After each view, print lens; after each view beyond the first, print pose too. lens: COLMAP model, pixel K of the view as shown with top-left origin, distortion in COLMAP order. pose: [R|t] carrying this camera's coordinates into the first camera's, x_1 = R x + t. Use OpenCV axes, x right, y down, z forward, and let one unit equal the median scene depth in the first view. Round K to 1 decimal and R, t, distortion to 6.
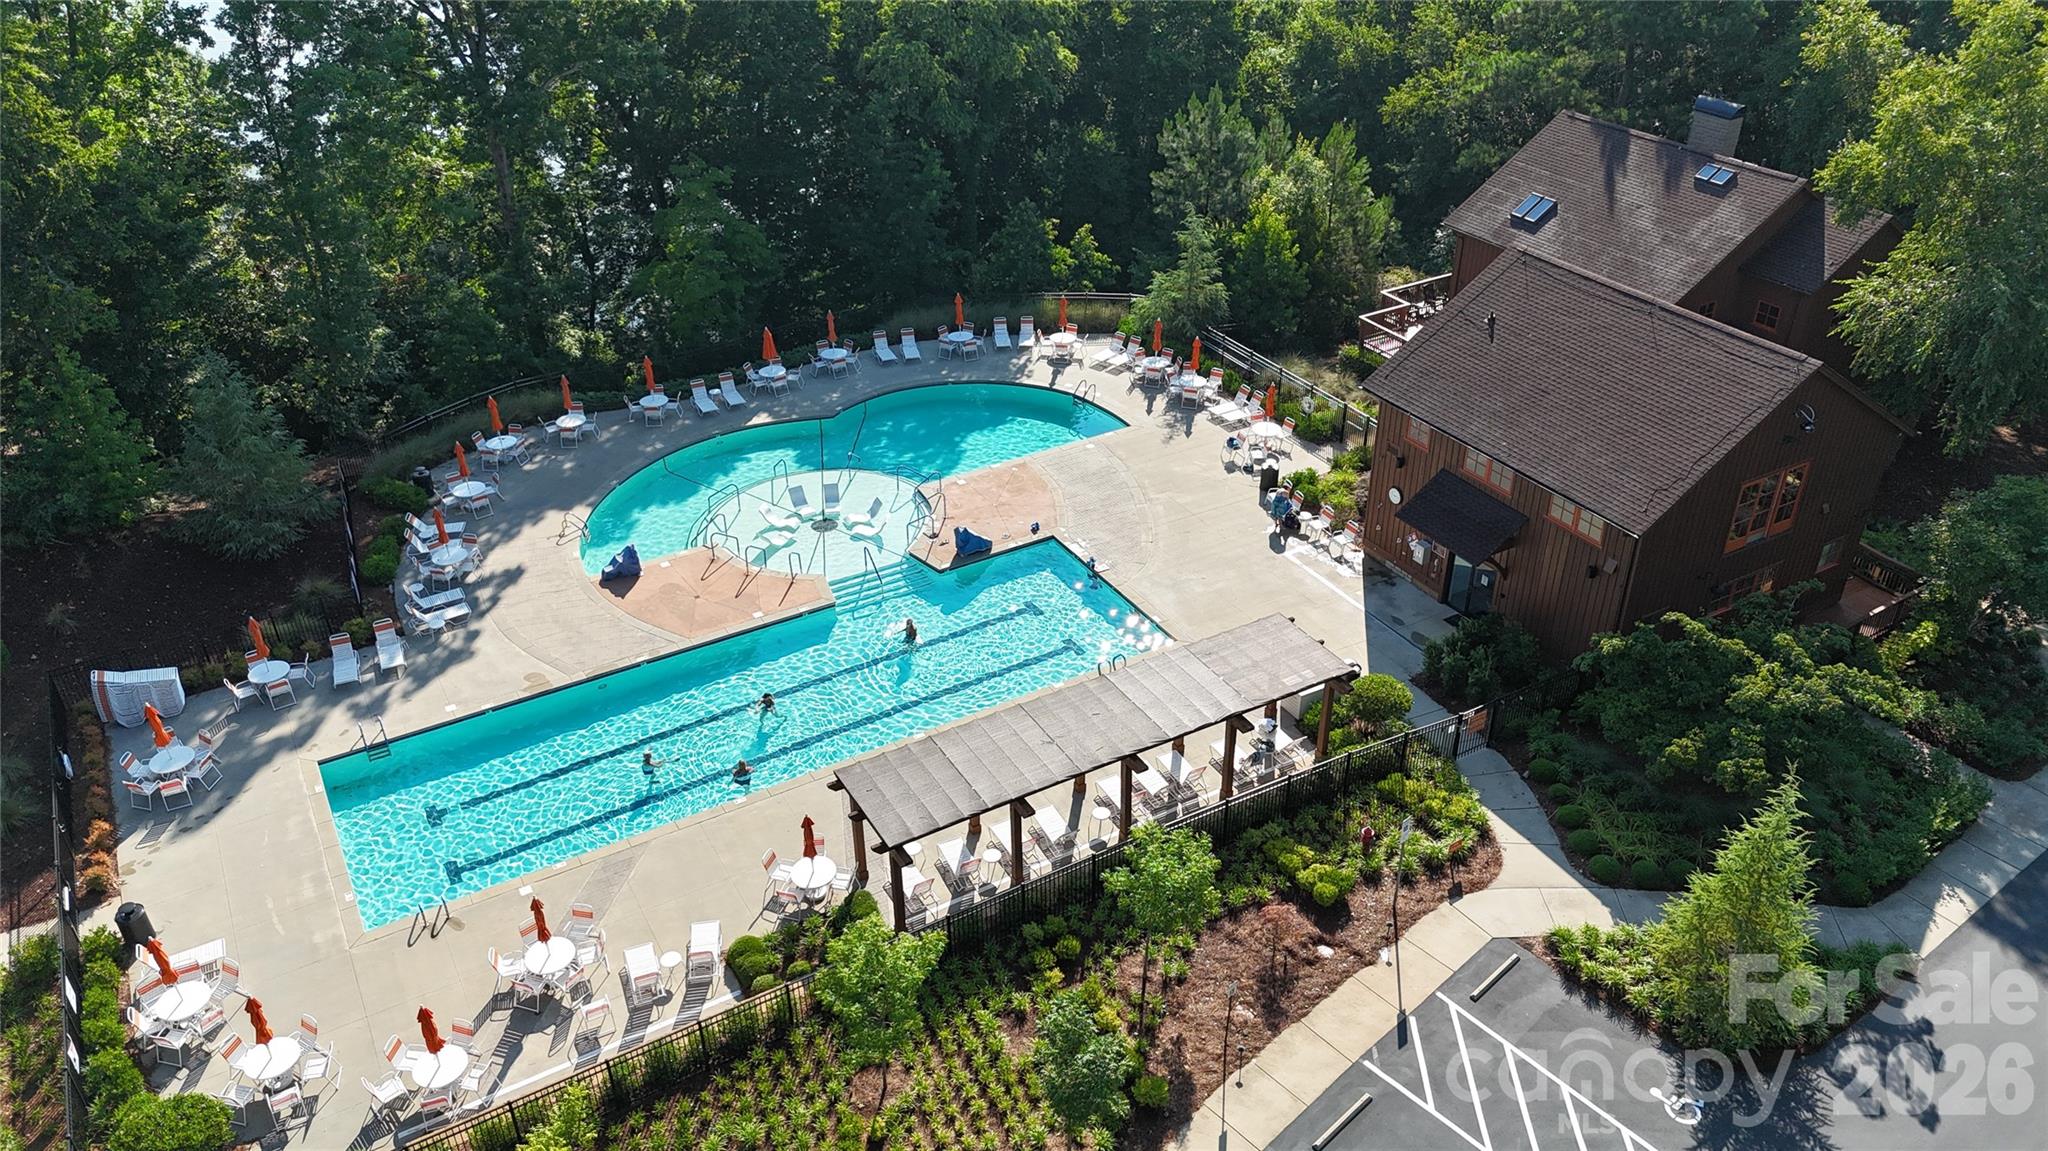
lens RADIAL K [[1518.2, 0, 1024.8], [0, 1518.2, 571.1], [0, 0, 1]] dist [0.039258, -0.000185]
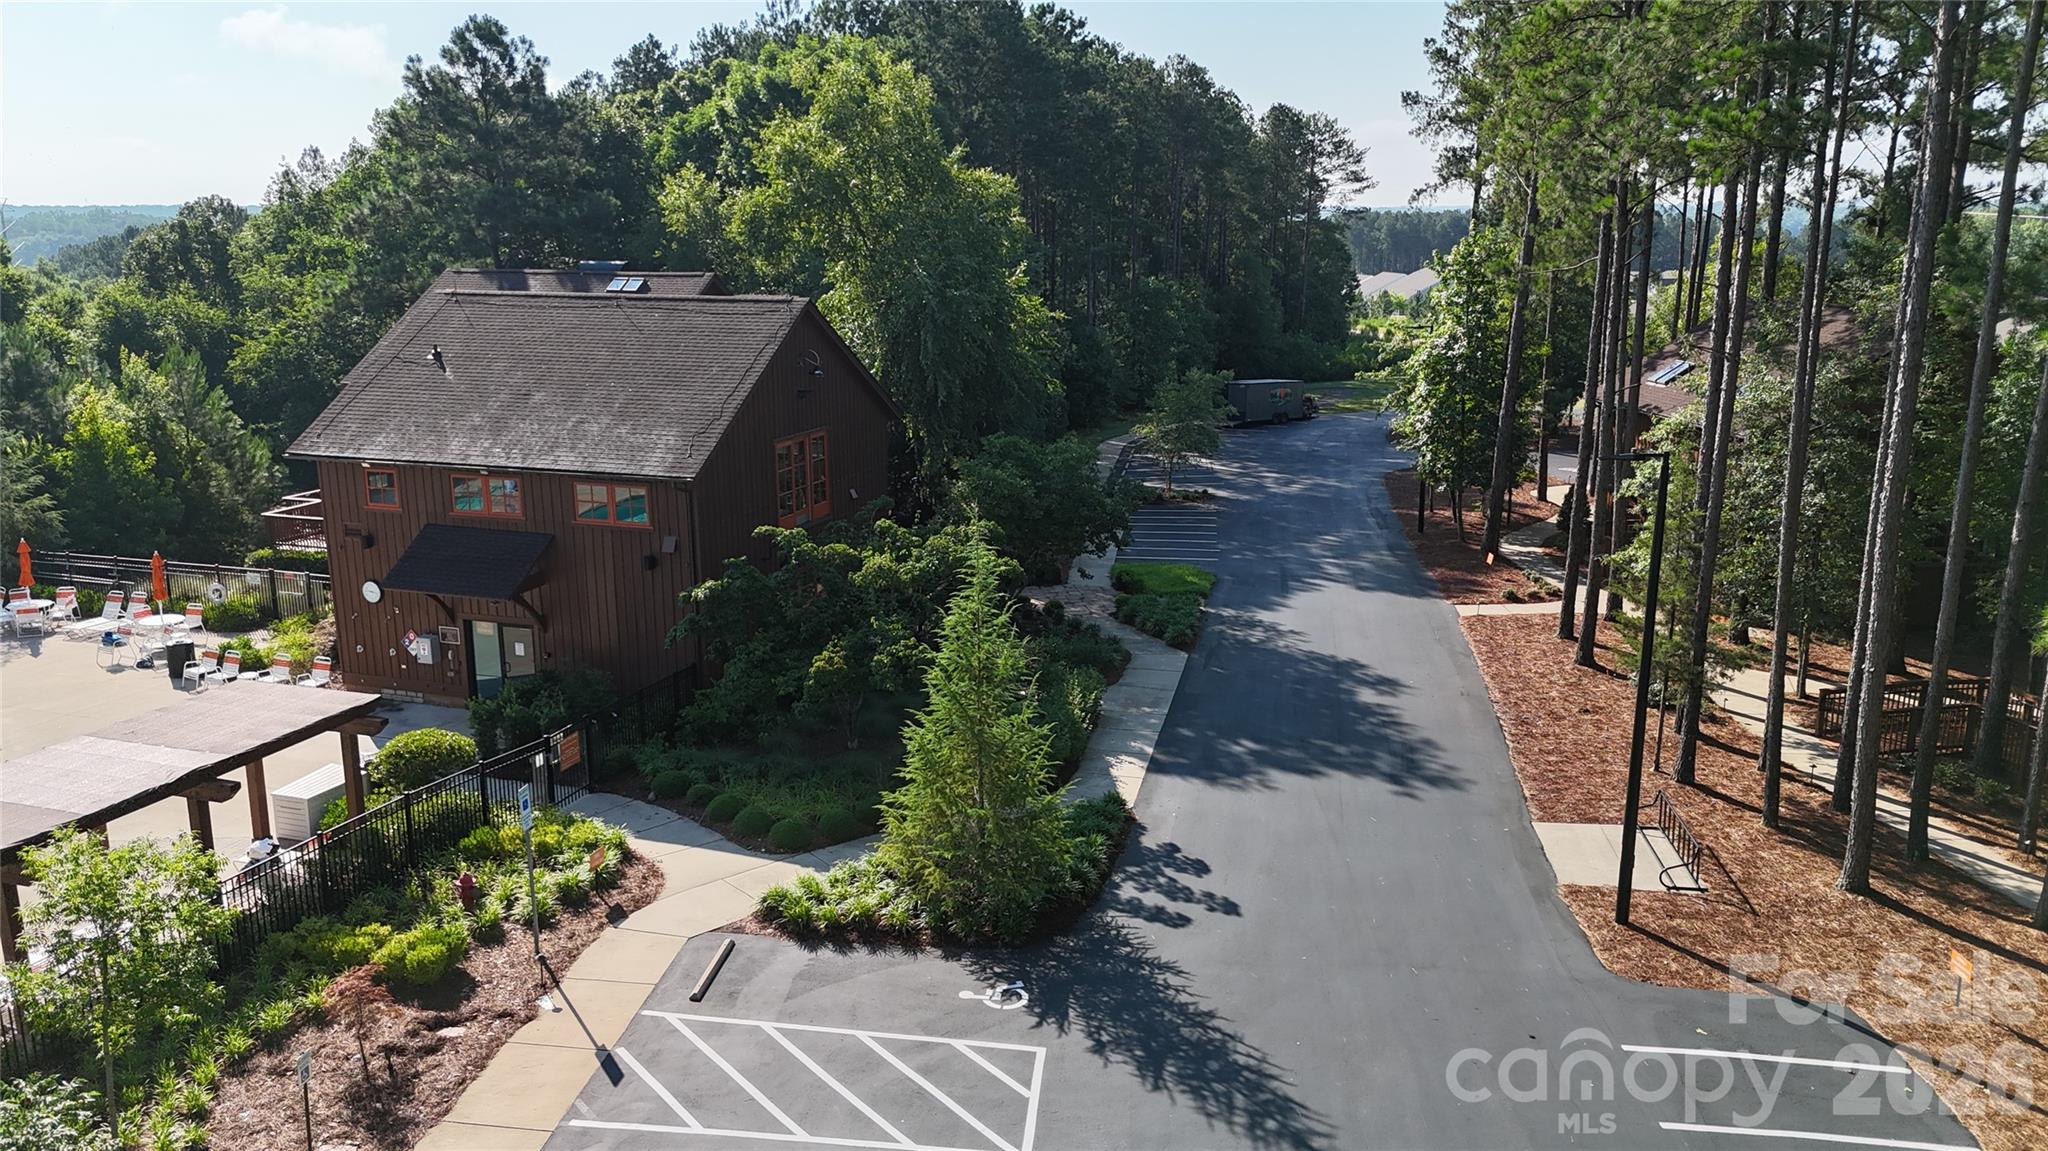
lens RADIAL K [[1518.2, 0, 1027.3], [0, 1518.2, 575.5], [0, 0, 1]] dist [0.039258, -0.000185]
pose [[0.753385, -0.147024, 0.640933, 0.004011], [0.334998, 0.924534, -0.181695, 0.255522], [-0.565851, 0.351598, 0.745783, 0.329221]]
